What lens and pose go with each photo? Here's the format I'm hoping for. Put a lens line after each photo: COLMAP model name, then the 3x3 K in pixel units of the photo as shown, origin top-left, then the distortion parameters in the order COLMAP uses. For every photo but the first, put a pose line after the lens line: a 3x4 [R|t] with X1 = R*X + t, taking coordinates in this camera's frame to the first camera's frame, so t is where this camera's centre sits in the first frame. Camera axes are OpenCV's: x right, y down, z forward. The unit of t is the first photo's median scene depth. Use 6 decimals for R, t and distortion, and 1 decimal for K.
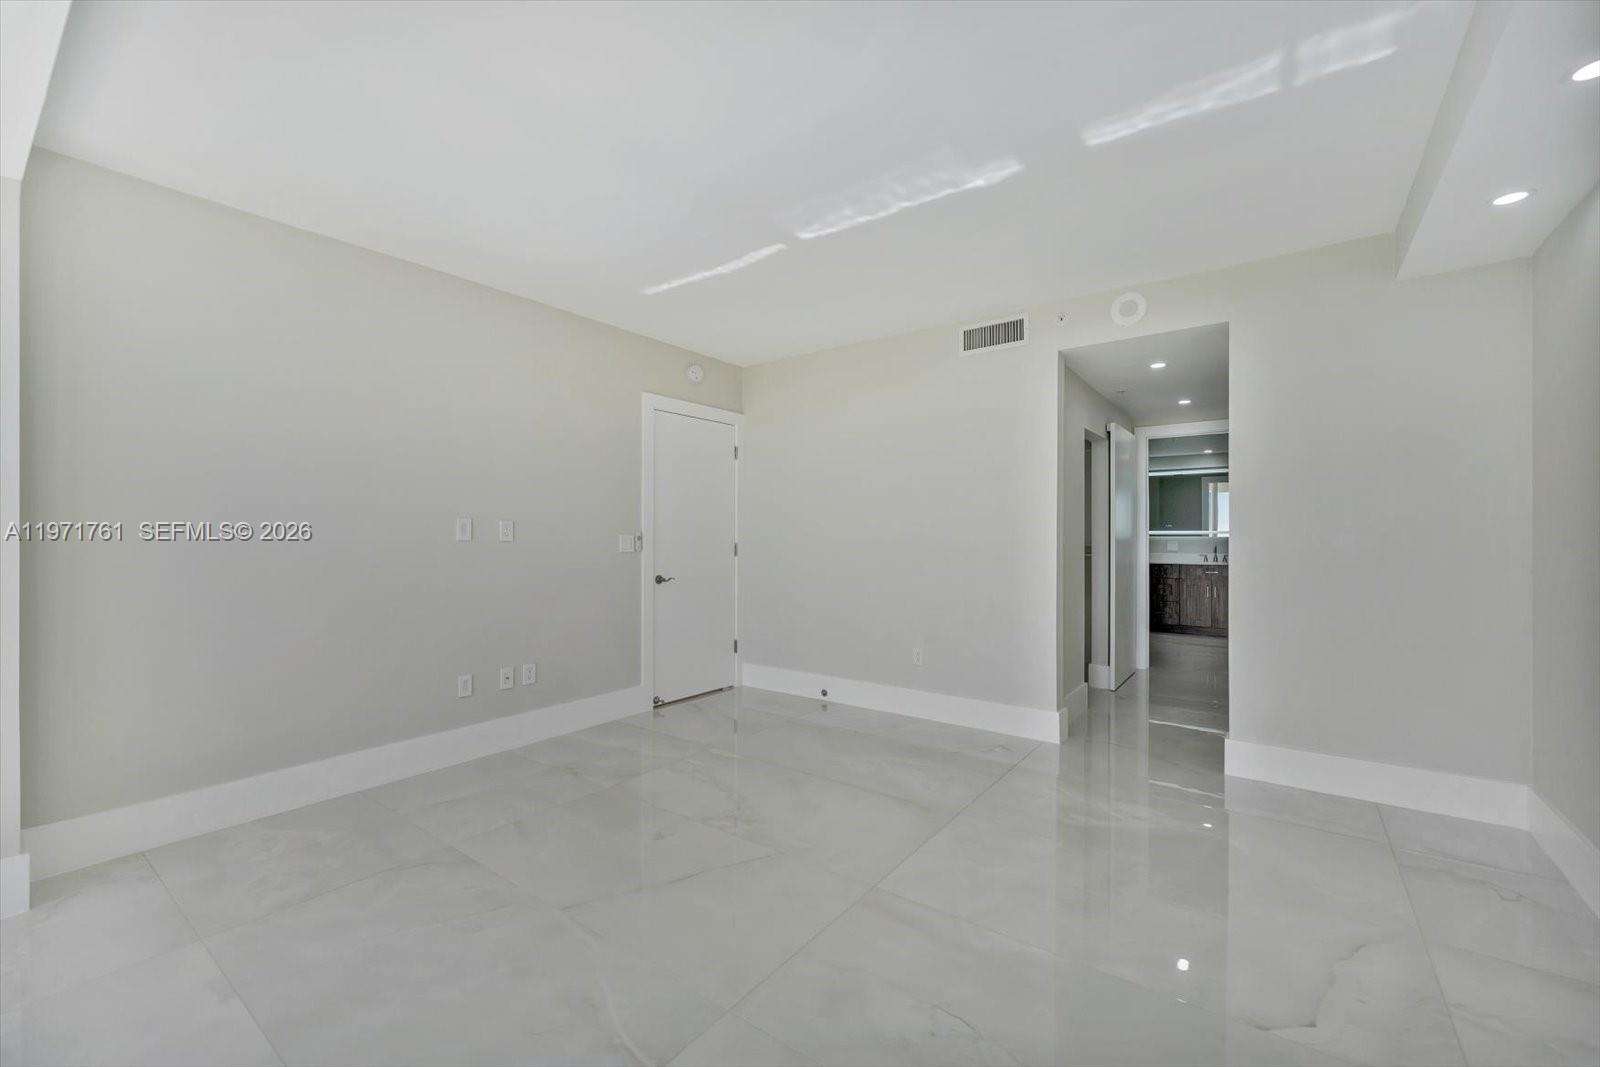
lens RADIAL K [[658.0, 0, 792.5], [0, 658.0, 525.9], [0, 0, 1]] dist [-0.009393, -0.000781]
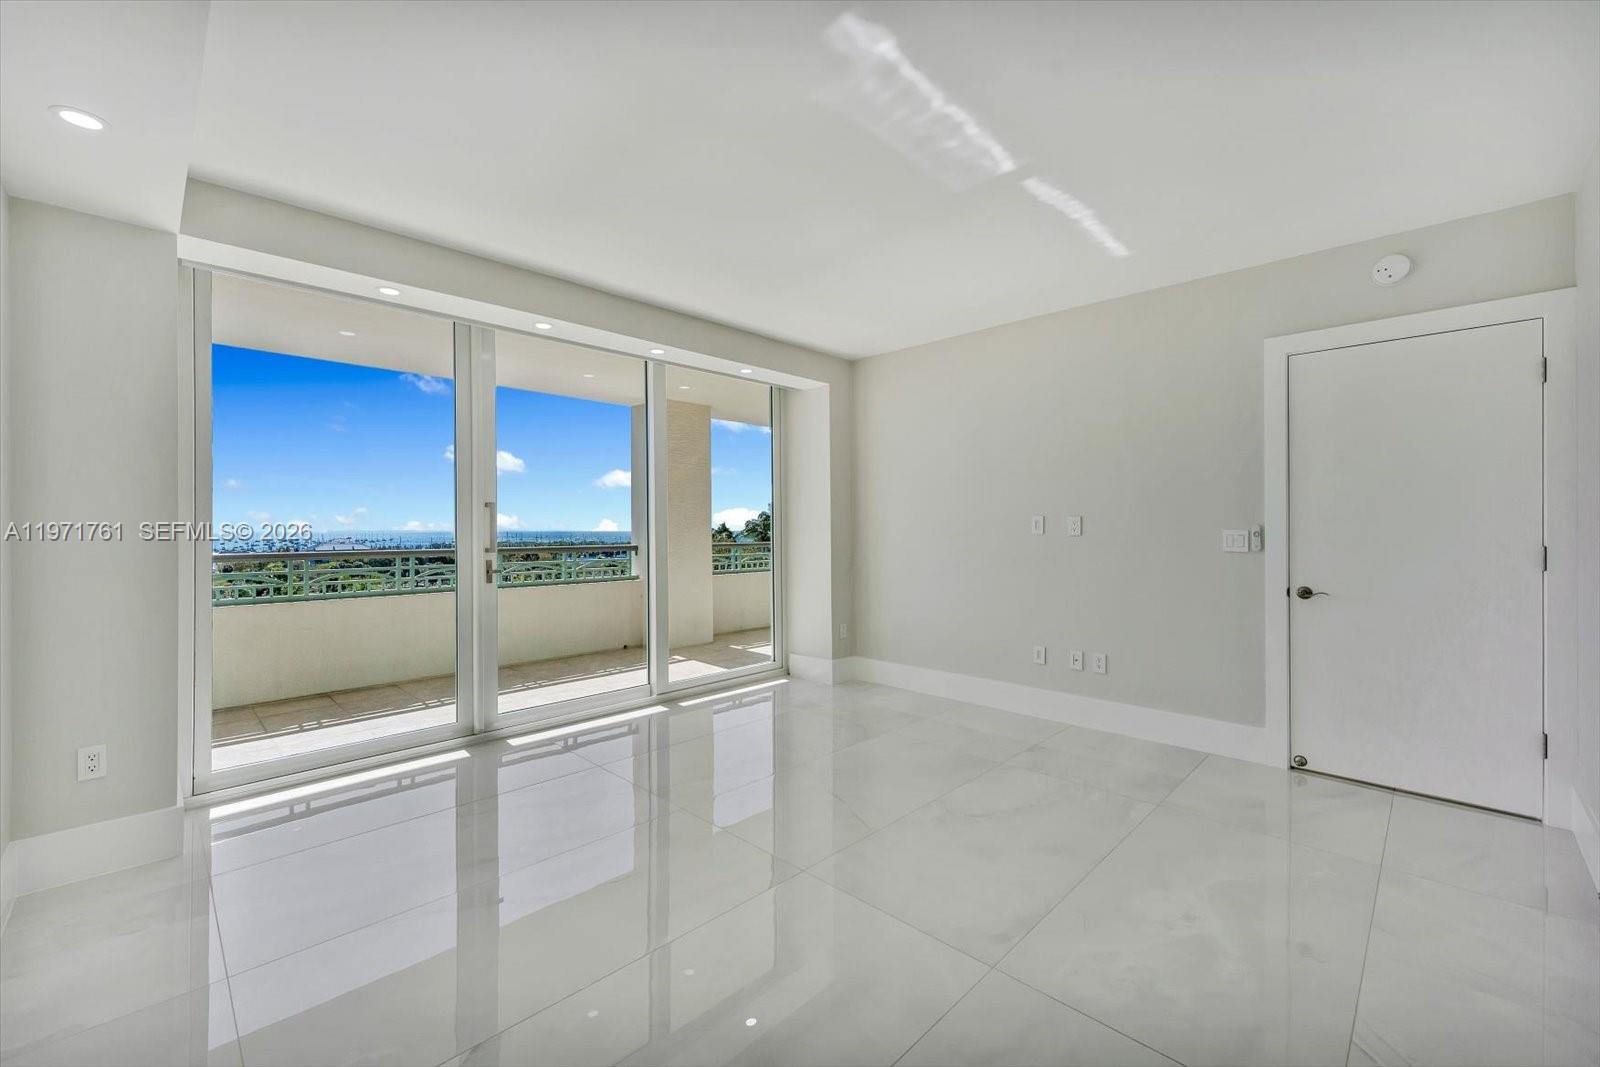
lens RADIAL K [[658.0, 0, 799.7], [0, 658.0, 526.9], [0, 0, 1]] dist [-0.009393, -0.000781]
pose [[-0.139666, 0.010147, -0.990147, 0.627096], [0.017444, 0.999818, 0.007785, -0.005311], [0.990045, -0.016185, -0.139818, 0.618123]]
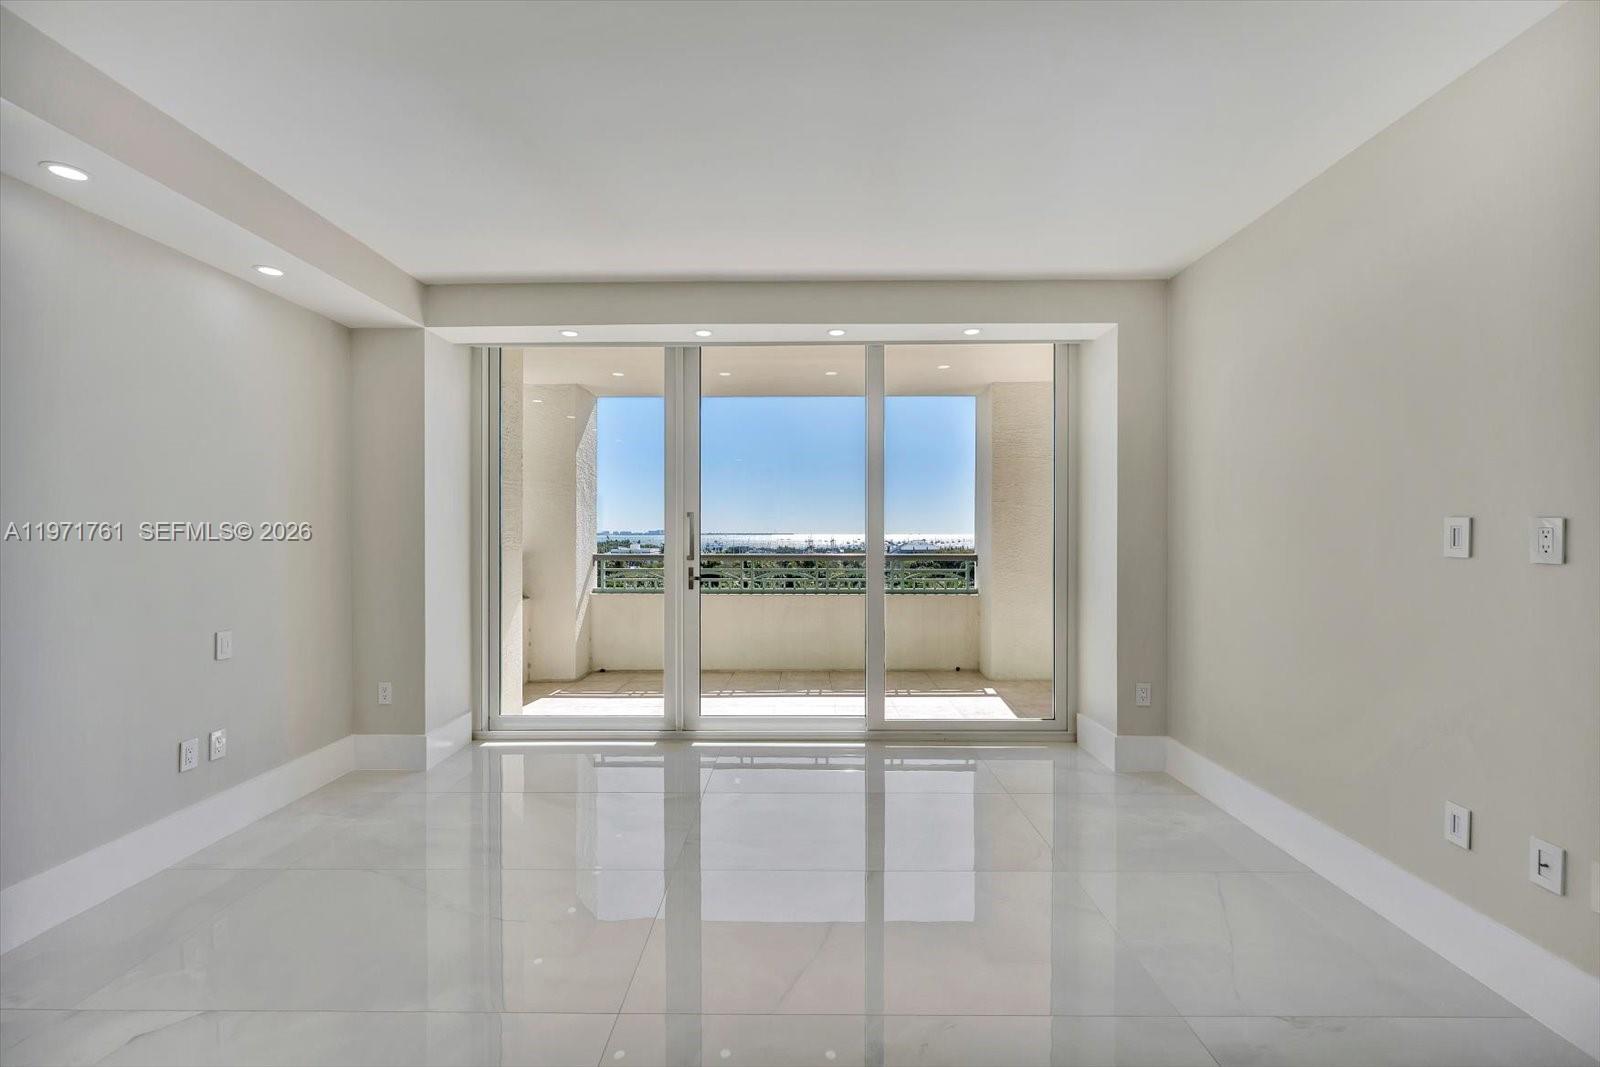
lens RADIAL K [[658.0, 0, 797.7], [0, 658.0, 532.4], [0, 0, 1]] dist [-0.009393, -0.000781]
pose [[-0.815753, 0.010050, -0.578313, 0.225520], [0.018774, 0.999782, -0.009108, 0.001489], [0.578095, -0.018287, -0.815764, 0.925204]]
